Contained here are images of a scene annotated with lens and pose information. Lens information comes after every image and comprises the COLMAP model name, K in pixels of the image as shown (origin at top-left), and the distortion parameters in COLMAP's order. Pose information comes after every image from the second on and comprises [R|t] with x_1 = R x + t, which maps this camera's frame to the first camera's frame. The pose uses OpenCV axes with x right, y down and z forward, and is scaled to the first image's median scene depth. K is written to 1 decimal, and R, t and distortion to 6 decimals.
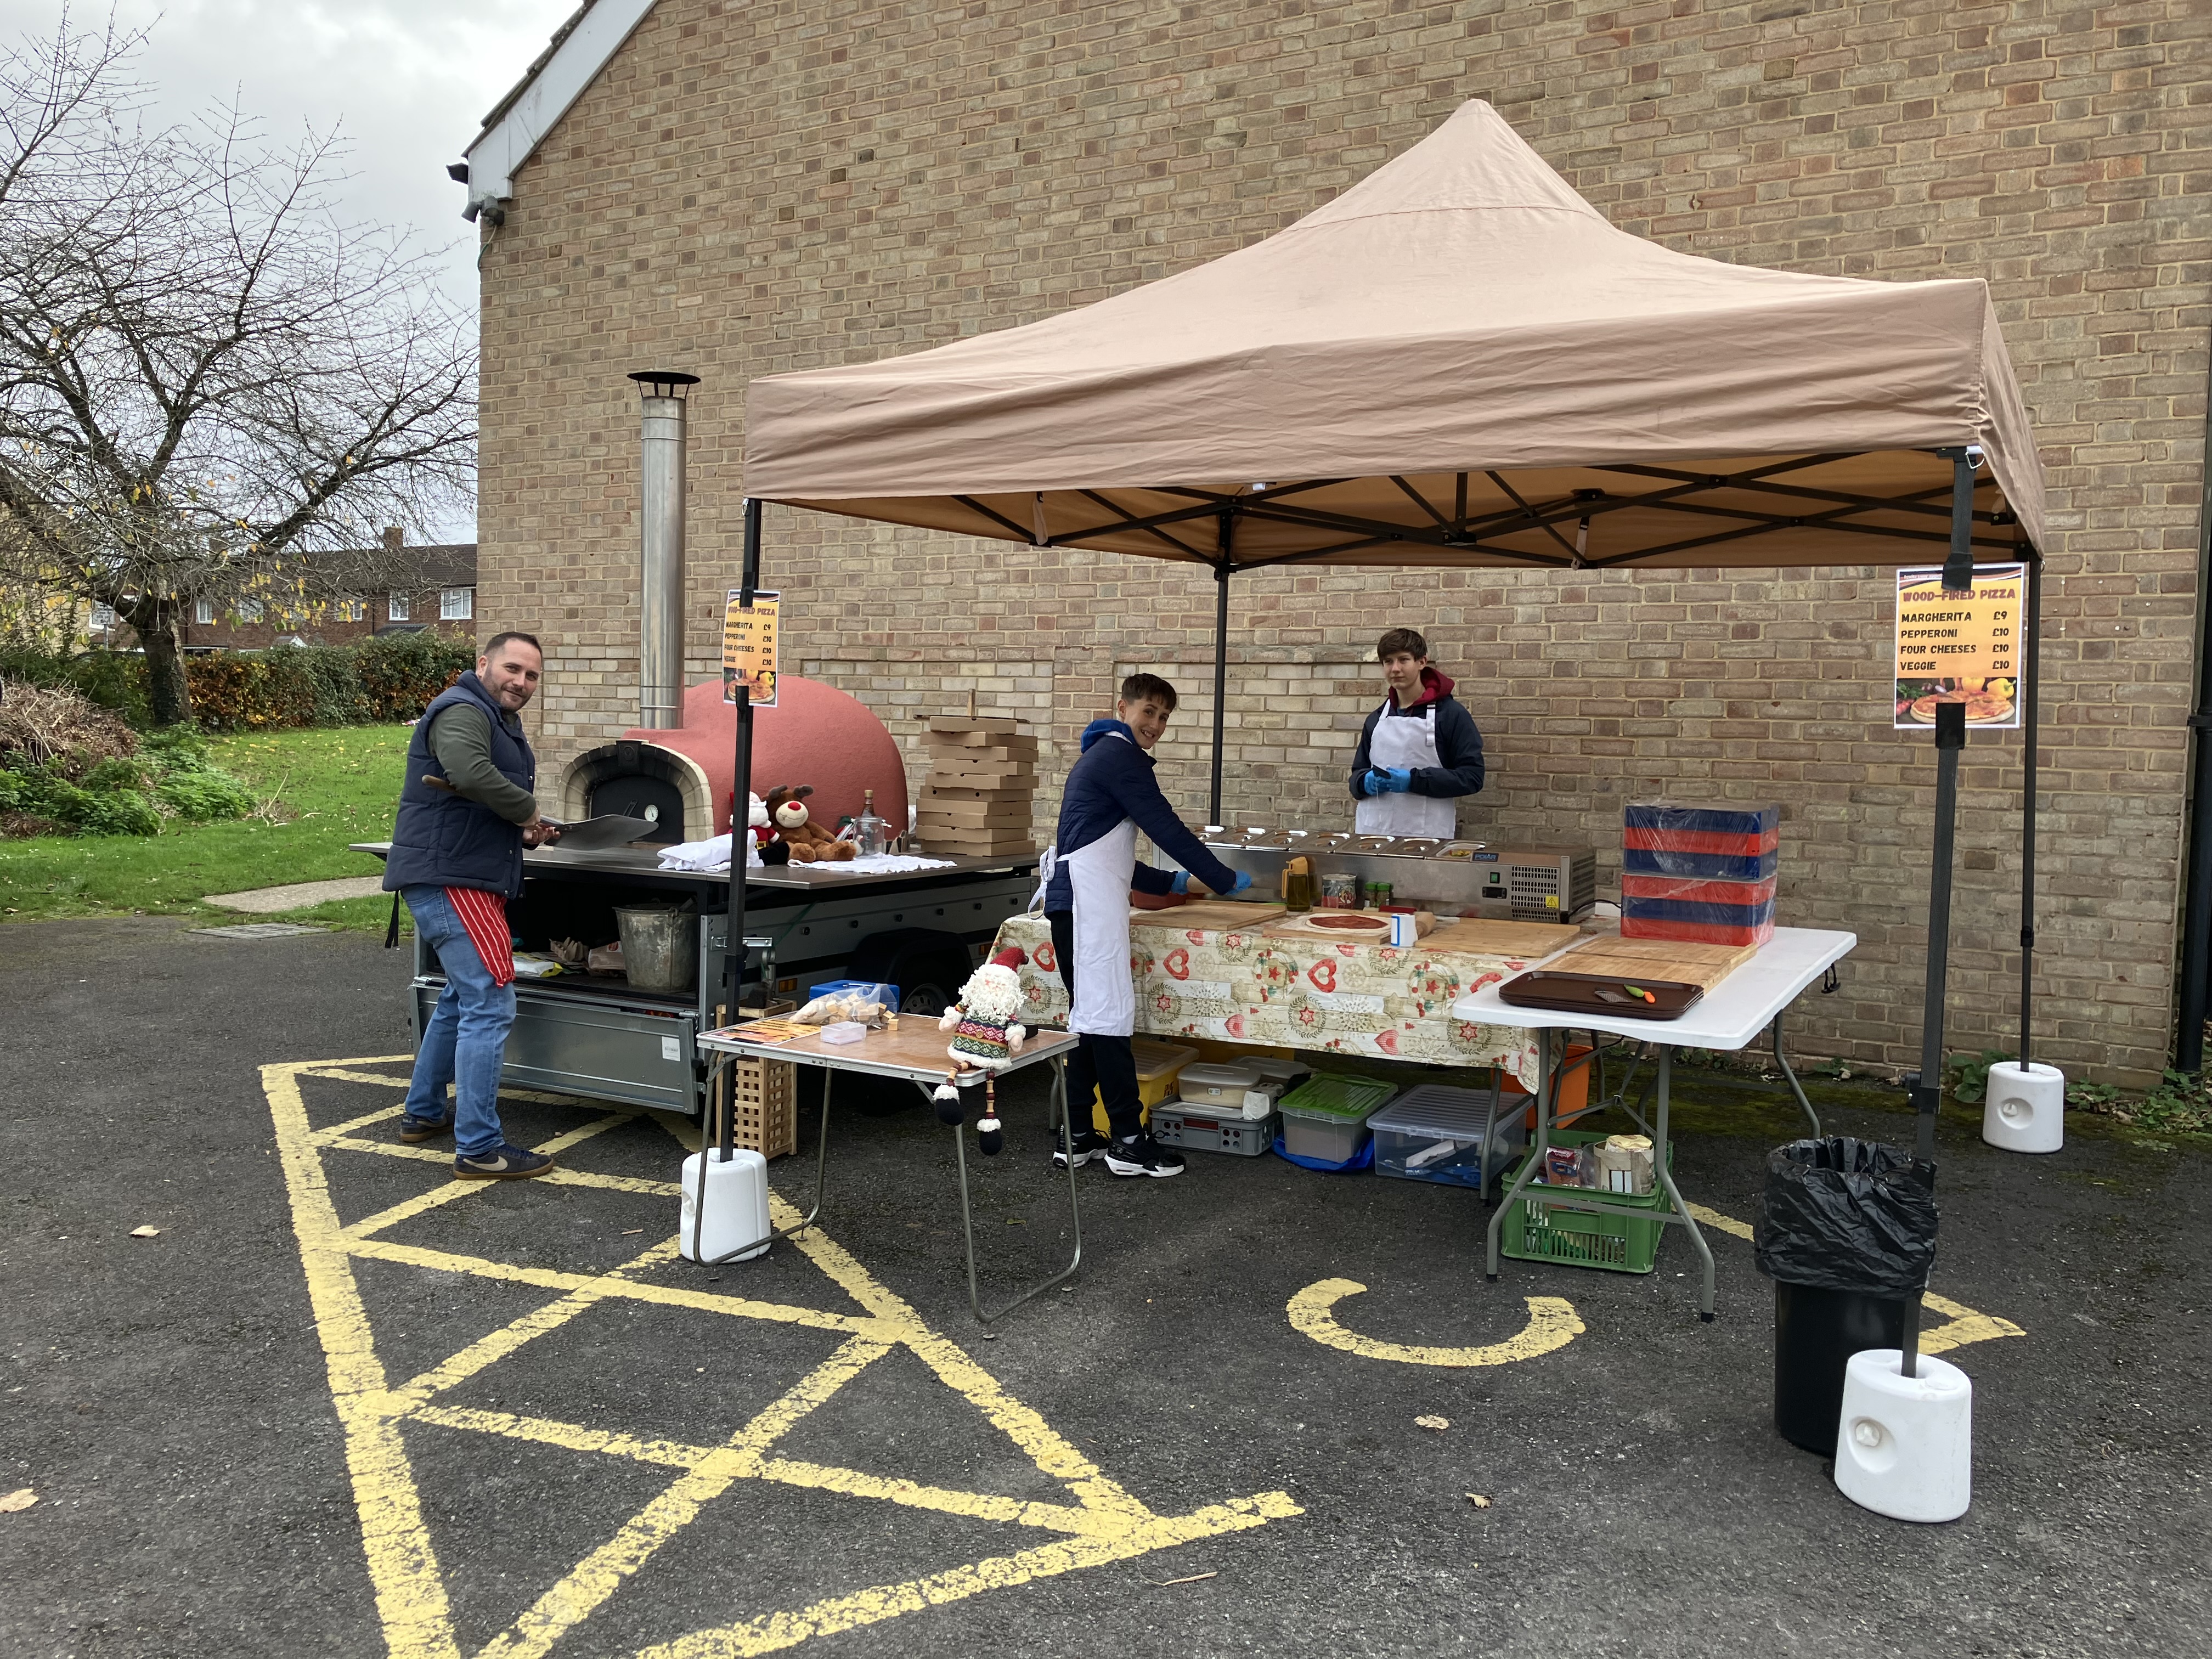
lens RADIAL K [[1836.2, 0, 1106.2], [0, 1836.2, 783.9], [0, 0, 1]] dist [-0.014185, 0.074246]
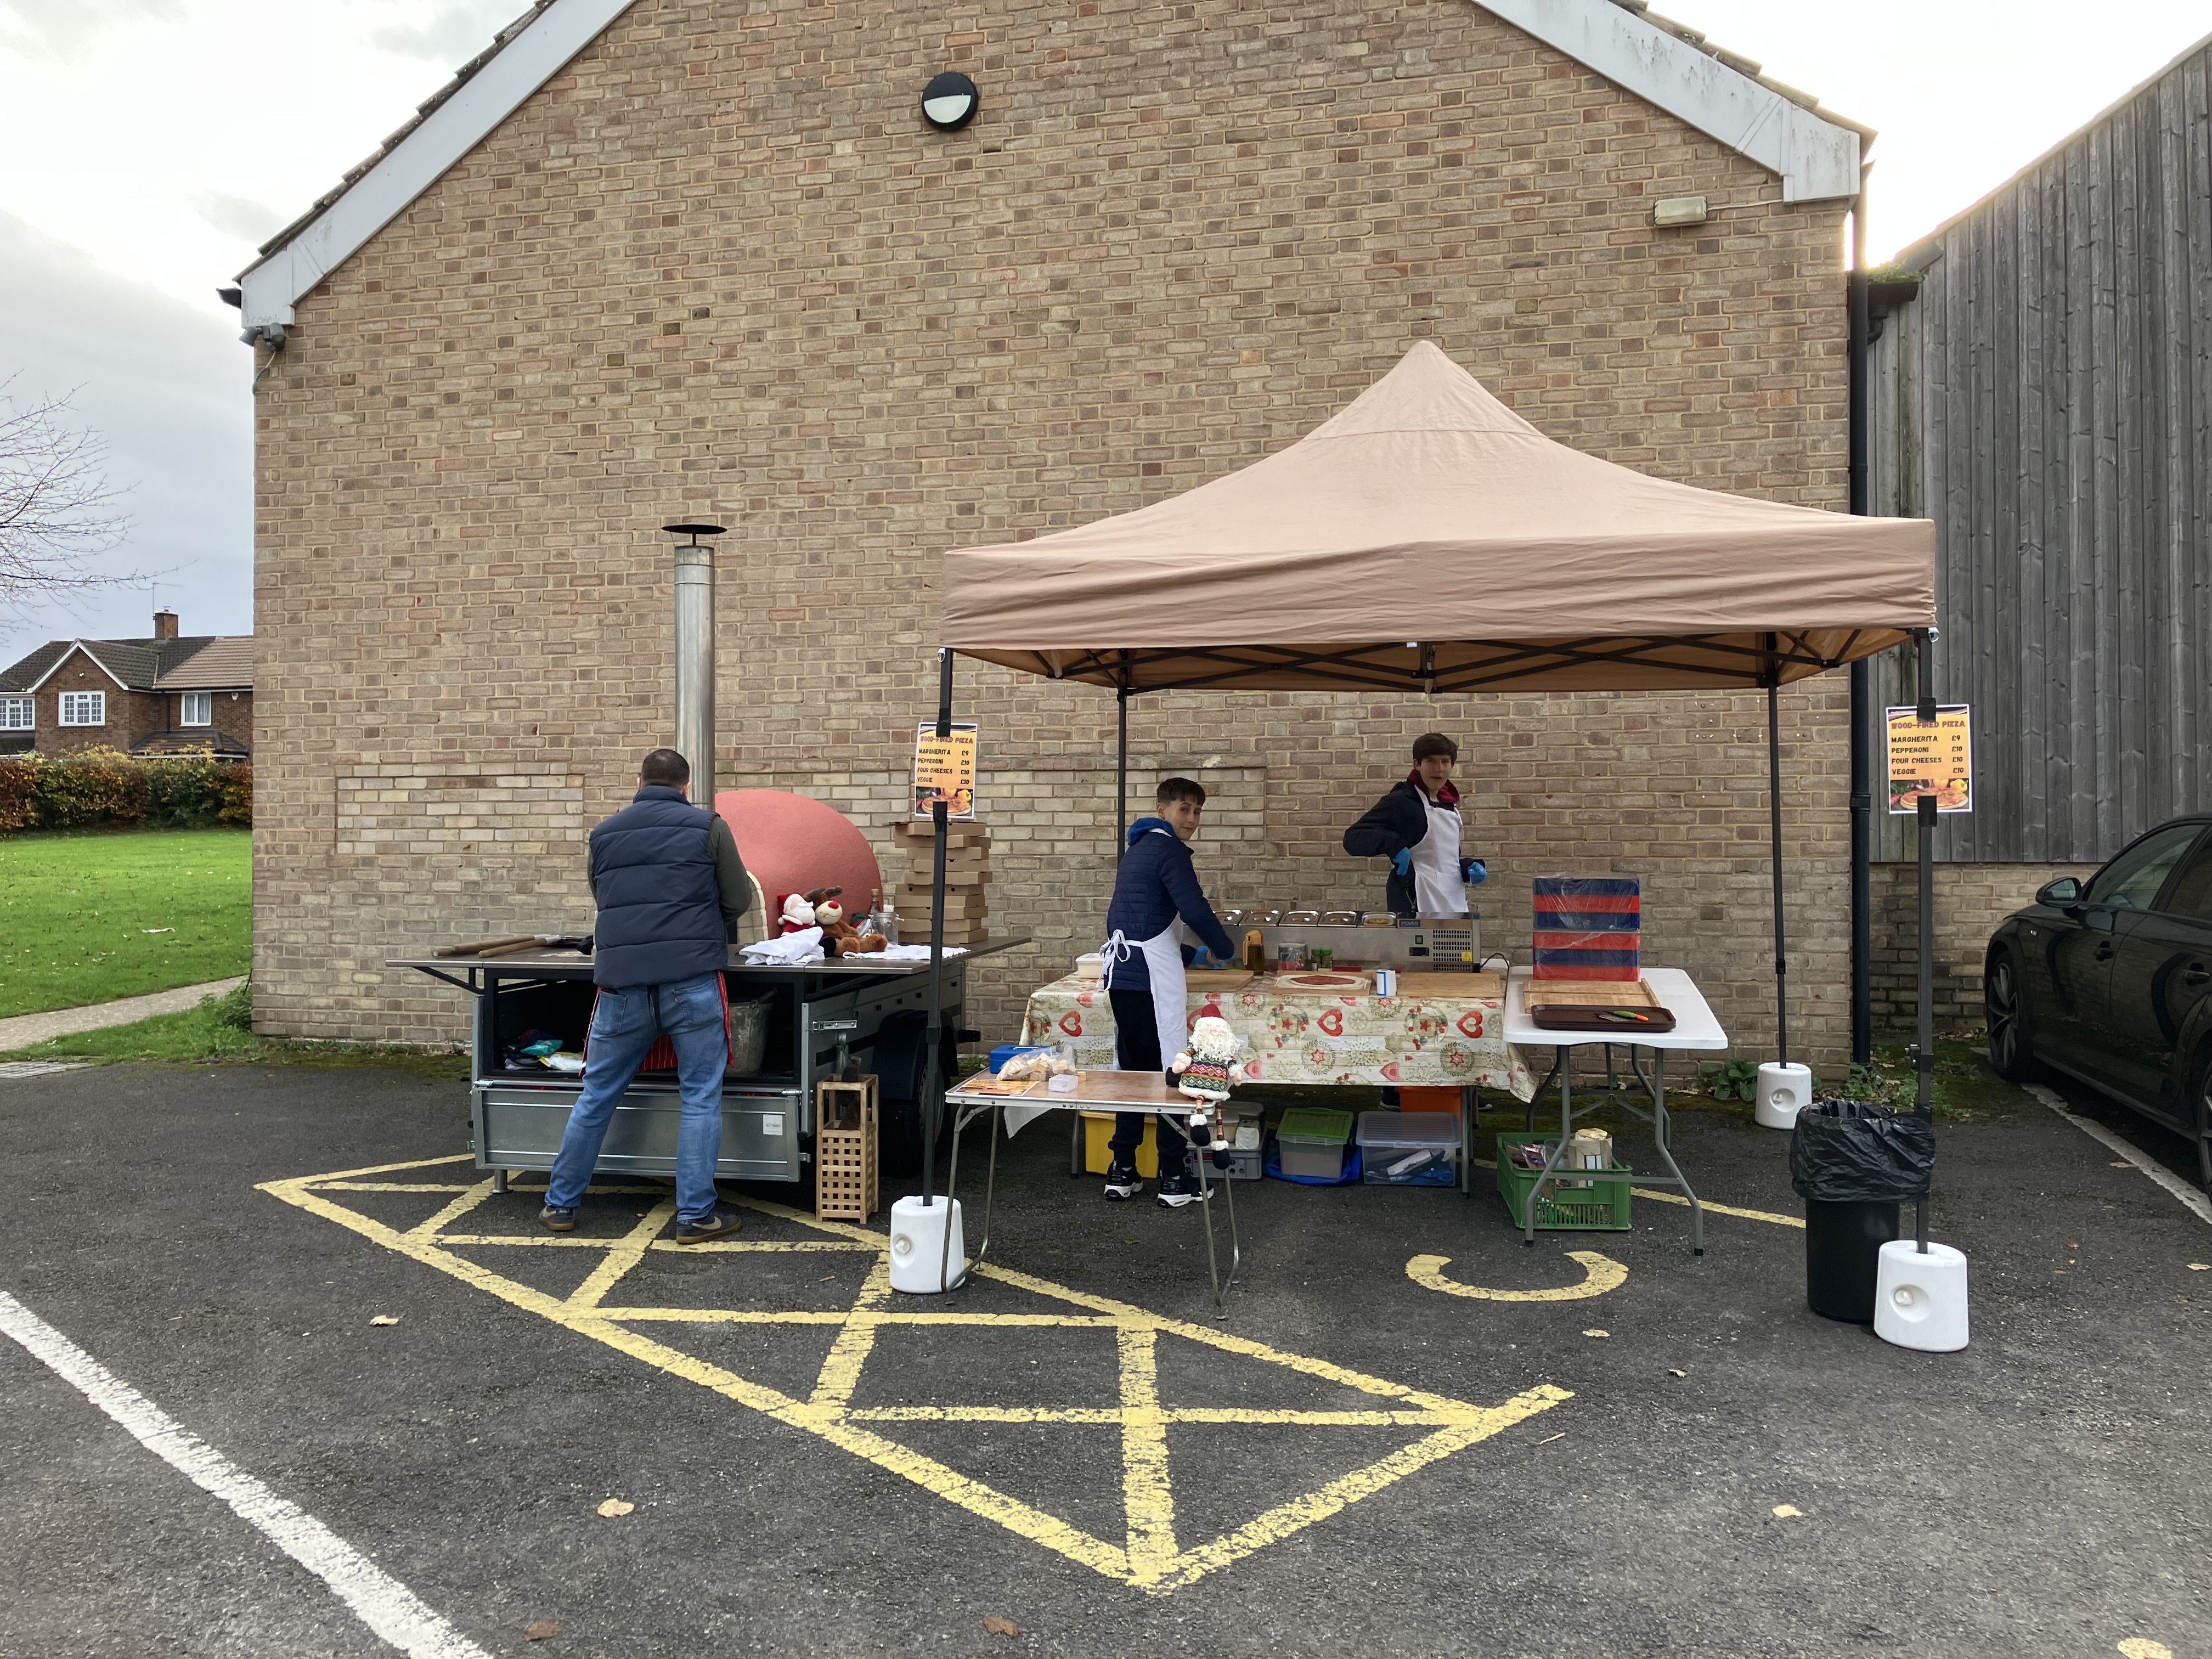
lens RADIAL K [[1811.1, 0, 1093.7], [0, 1811.1, 765.7], [0, 0, 1]] dist [0.041485, -0.072164]
pose [[0.957330, -0.017302, 0.288477, -0.329736], [0.035559, 0.997673, -0.058167, -0.003380], [-0.286800, 0.065942, 0.955718, -0.121981]]
